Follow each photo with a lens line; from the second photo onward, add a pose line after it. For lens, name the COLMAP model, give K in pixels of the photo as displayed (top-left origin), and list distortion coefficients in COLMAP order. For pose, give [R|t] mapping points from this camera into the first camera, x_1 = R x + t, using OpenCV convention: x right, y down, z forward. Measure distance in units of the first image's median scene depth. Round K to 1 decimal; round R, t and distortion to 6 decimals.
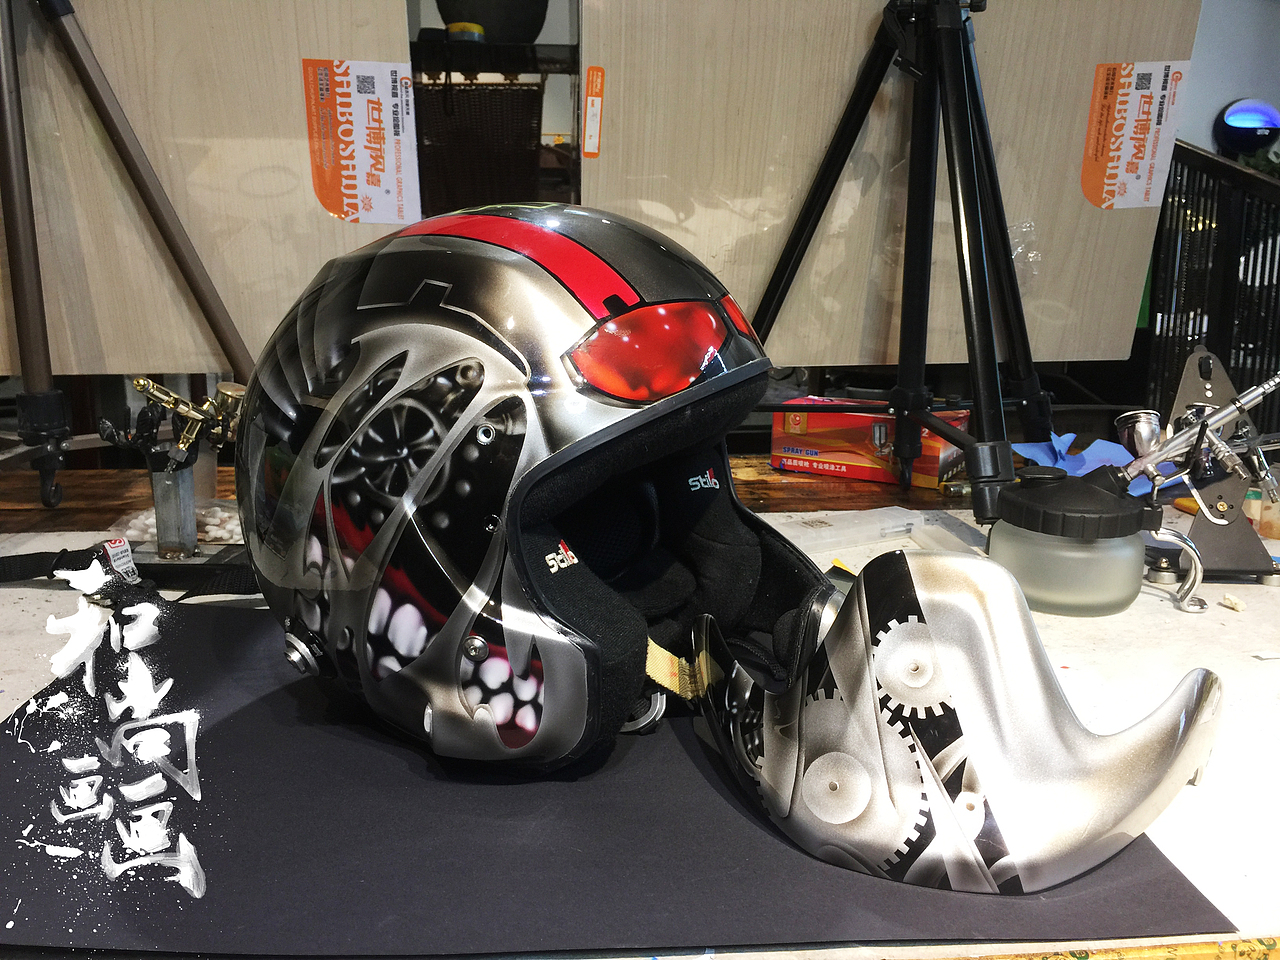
lens RADIAL K [[1089.8, 0, 648.4], [0, 1089.8, 474.2], [0, 0, 1]] dist [0.044817, -0.094345]
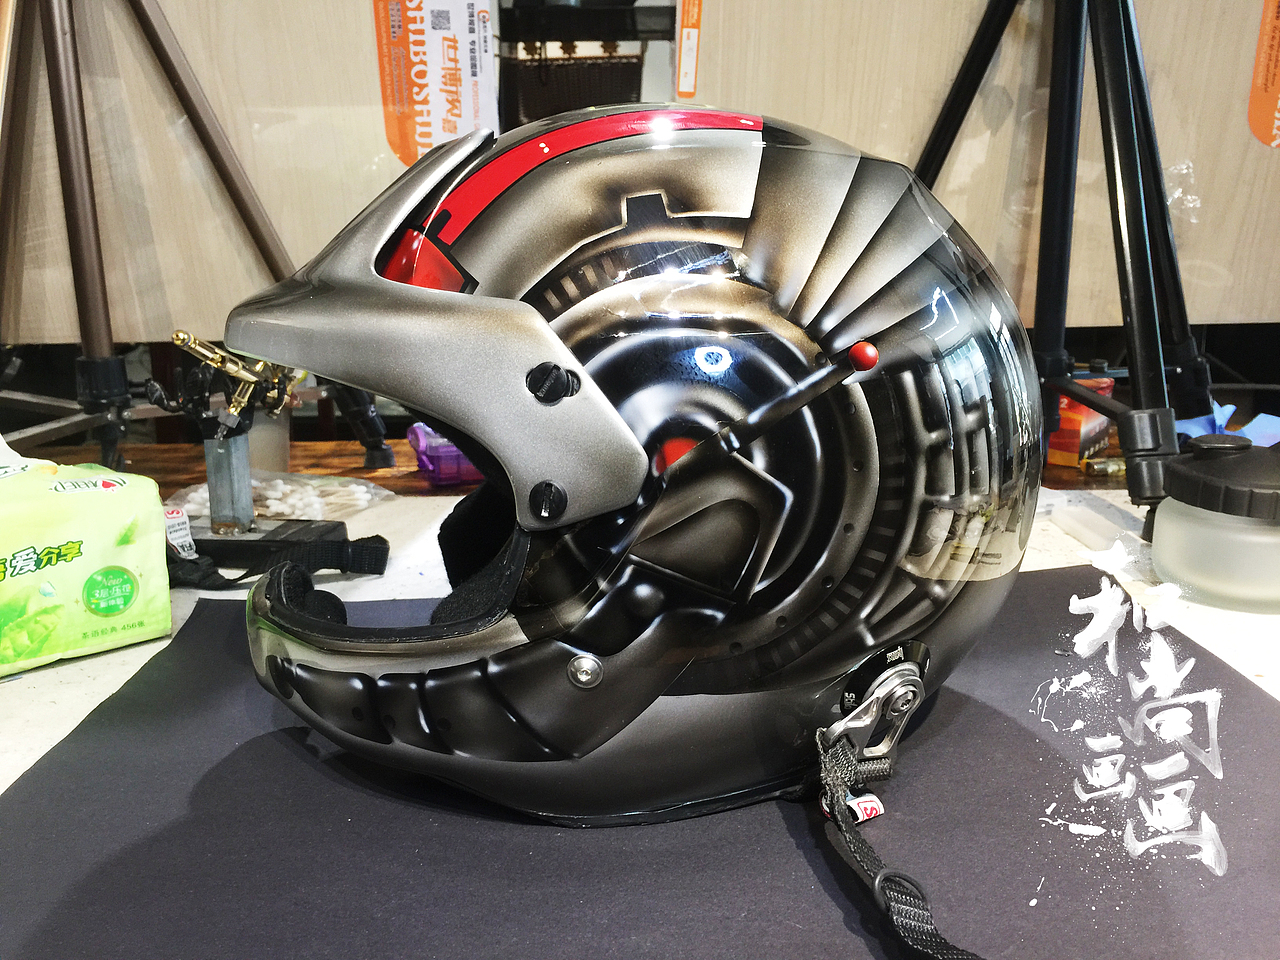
lens RADIAL K [[1089.8, 0, 652.1], [0, 1089.8, 473.5], [0, 0, 1]] dist [0.044817, -0.094345]
pose [[0.995988, 0.005479, -0.089323, 0.001740], [-0.004680, 0.999947, 0.009155, 0.013133], [0.089368, -0.008700, 0.995961, 0.096782]]
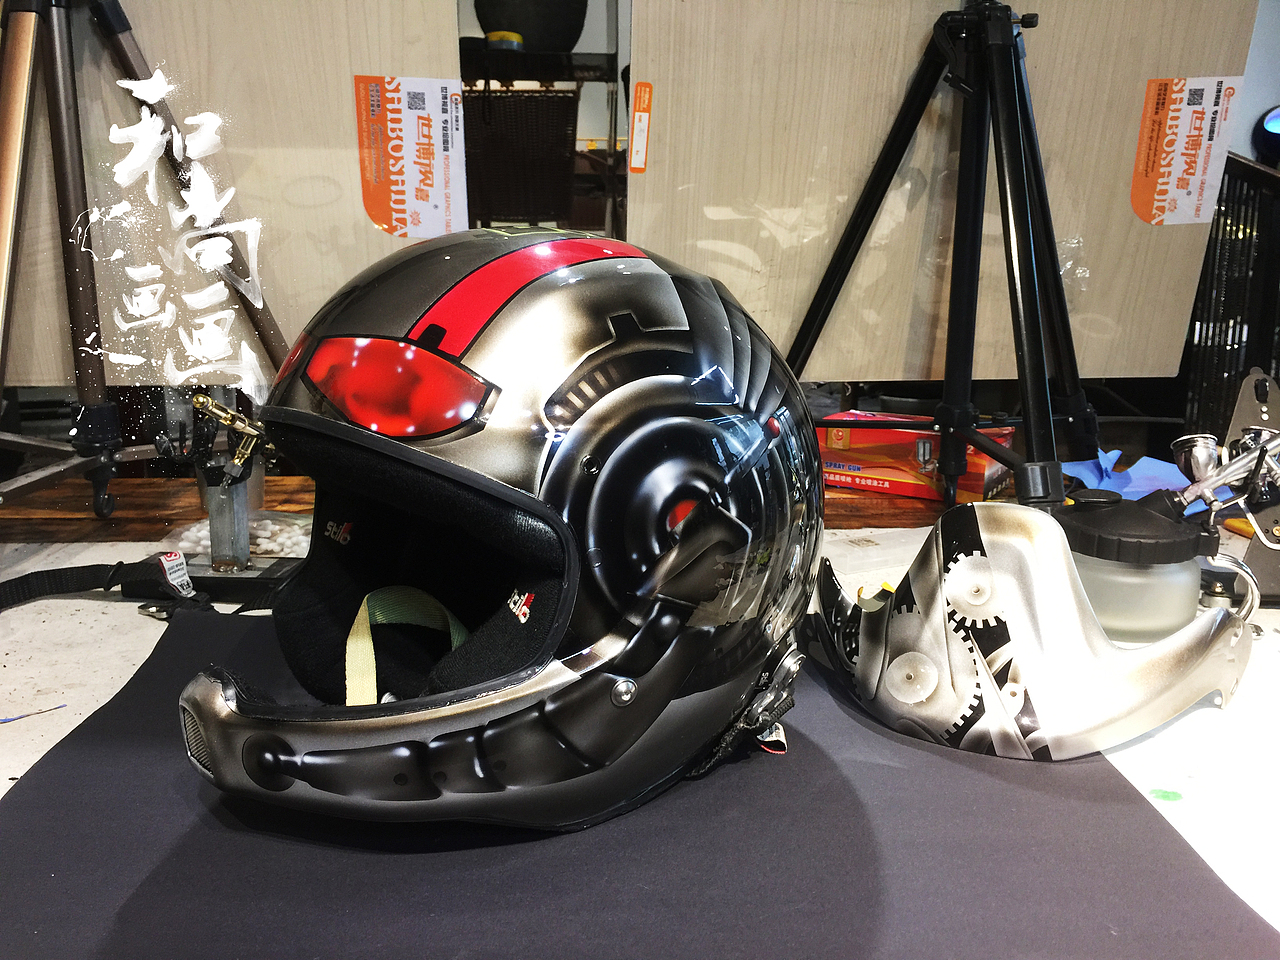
lens RADIAL K [[1089.8, 0, 647.2], [0, 1089.8, 477.0], [0, 0, 1]] dist [0.044817, -0.094345]
pose [[0.999662, 0.008867, -0.024448, -0.017271], [-0.008860, 0.999961, 0.000415, -0.011701], [0.024450, -0.000198, 0.999701, -0.001396]]
